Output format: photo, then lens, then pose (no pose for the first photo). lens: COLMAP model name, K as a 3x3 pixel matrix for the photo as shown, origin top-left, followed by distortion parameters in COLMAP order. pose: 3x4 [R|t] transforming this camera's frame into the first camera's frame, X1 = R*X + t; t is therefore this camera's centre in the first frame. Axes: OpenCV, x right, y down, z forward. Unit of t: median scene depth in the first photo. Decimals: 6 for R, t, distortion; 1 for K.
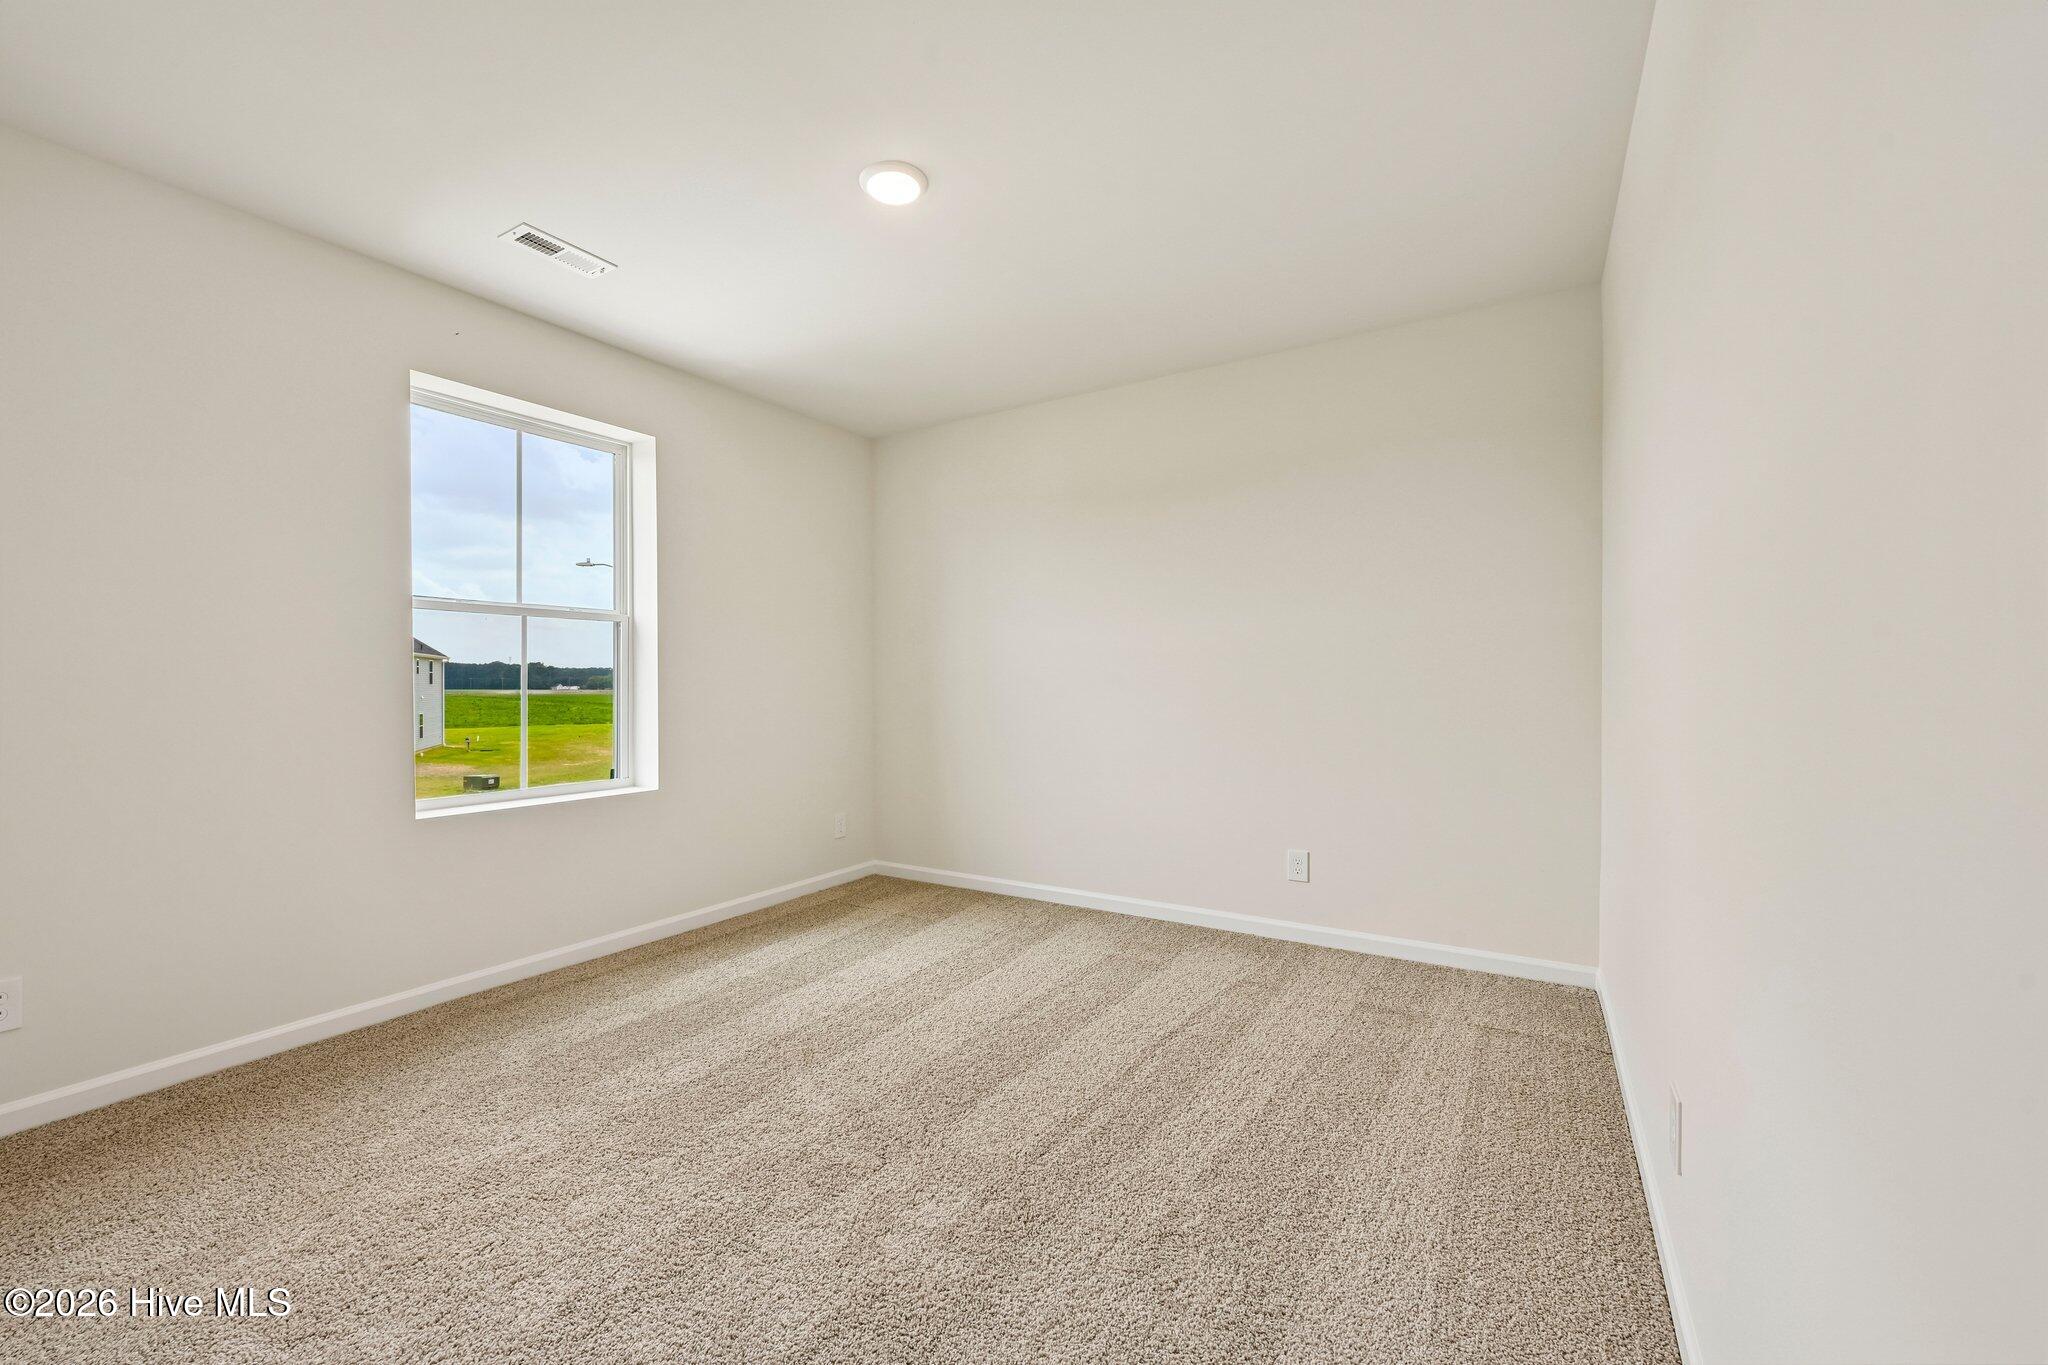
lens RADIAL K [[816.1, 0, 1019.1], [0, 816.1, 686.3], [0, 0, 1]] dist [-0.001052, -0.000431]
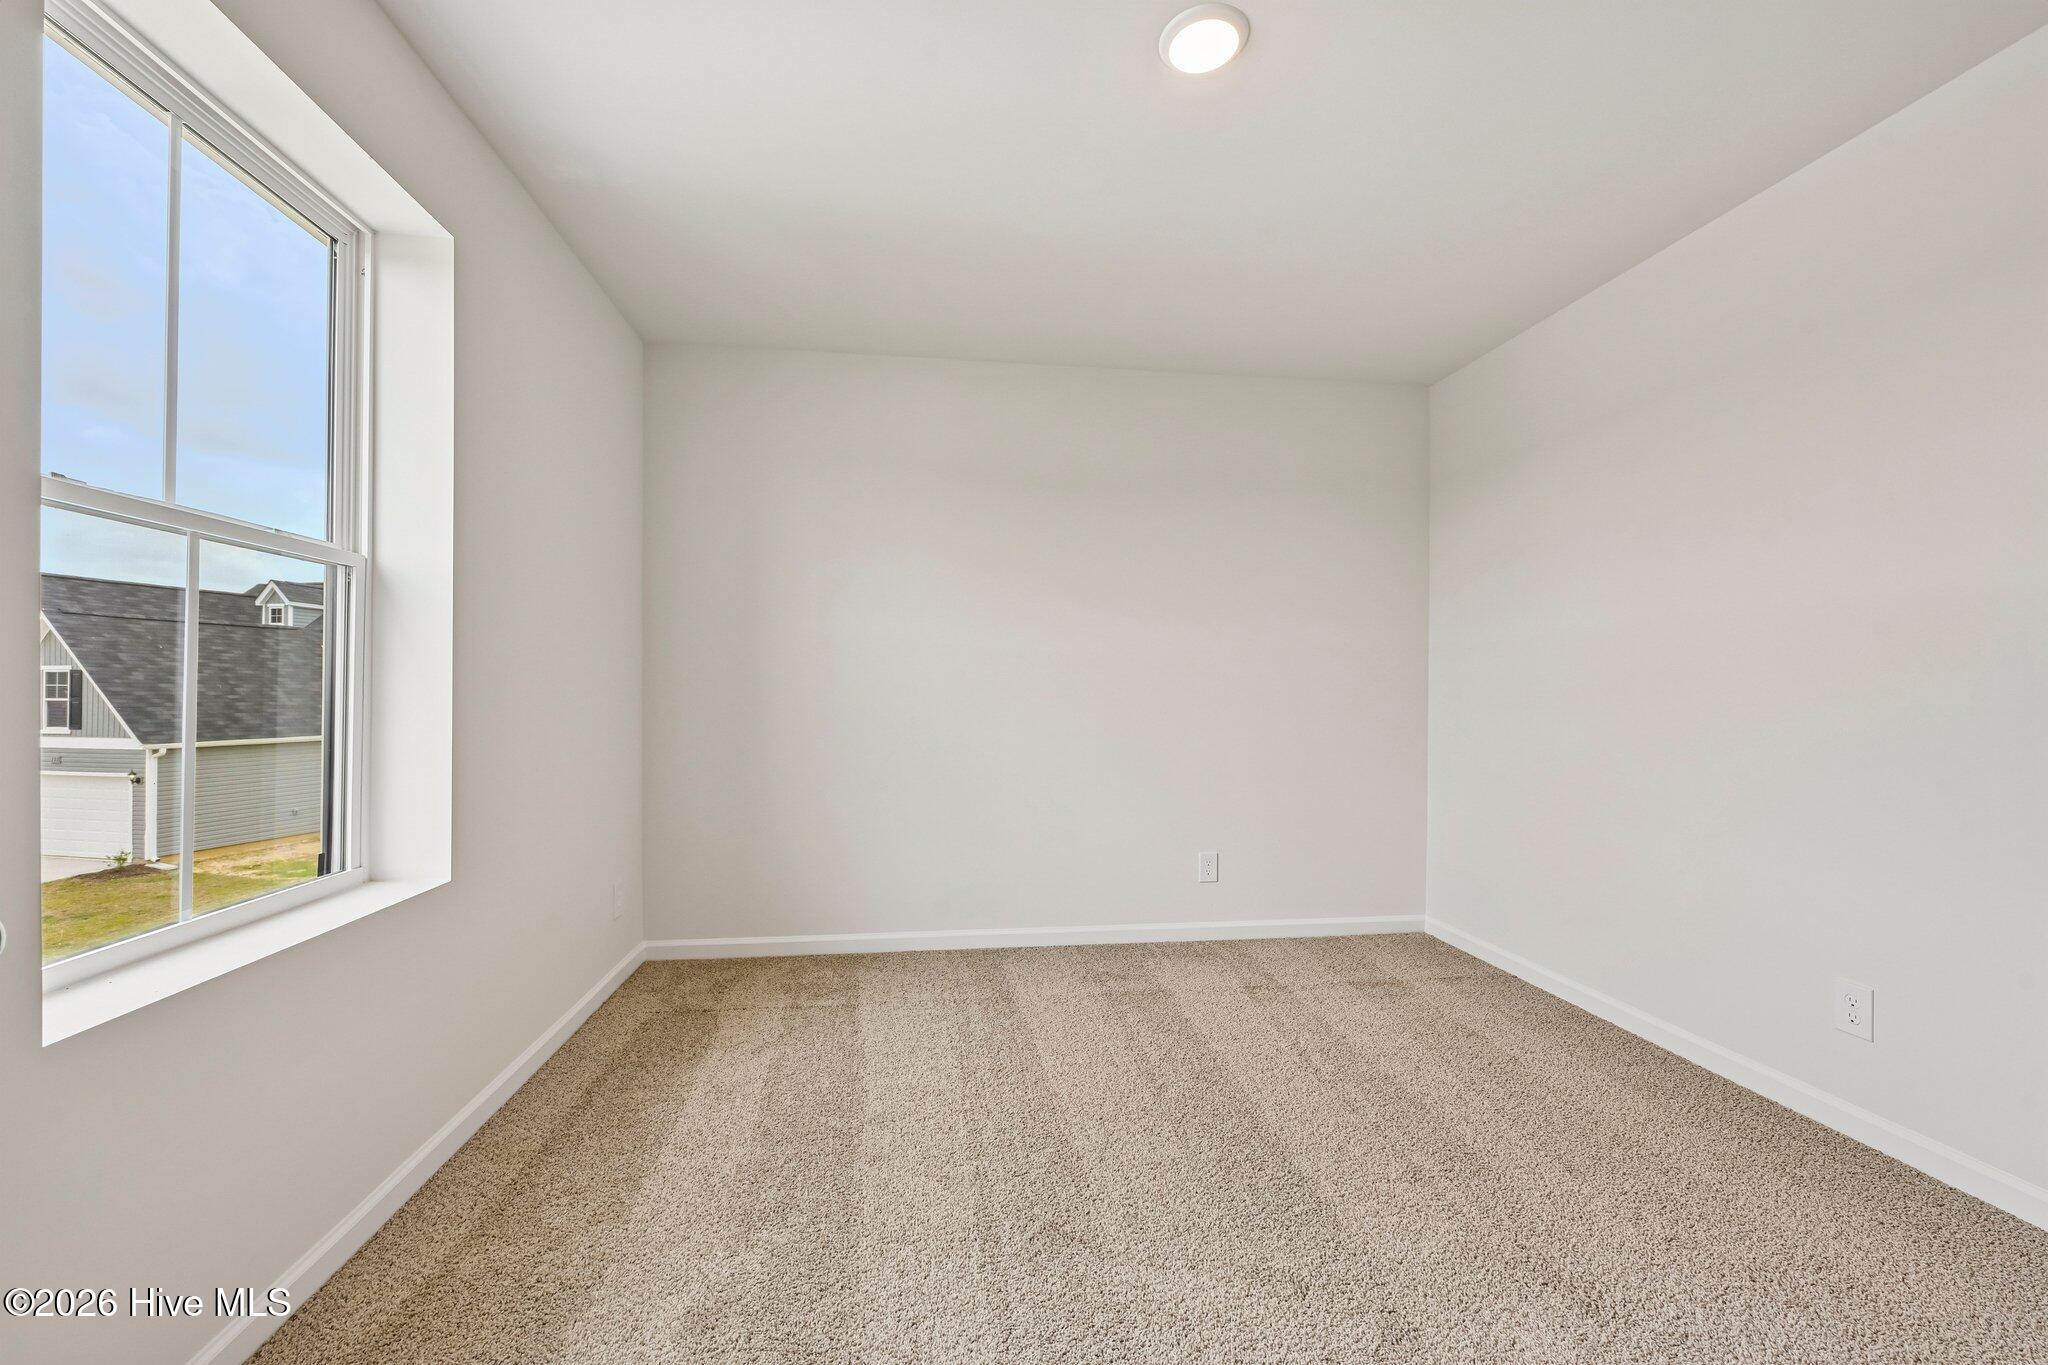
lens RADIAL K [[816.1, 0, 1024.4], [0, 816.1, 686.1], [0, 0, 1]] dist [-0.001052, -0.000431]
pose [[0.770715, 0.010701, 0.637090, -0.521007], [-0.003638, 0.999917, -0.012395, 0.002029], [-0.637170, 0.007235, 0.770690, 0.352376]]
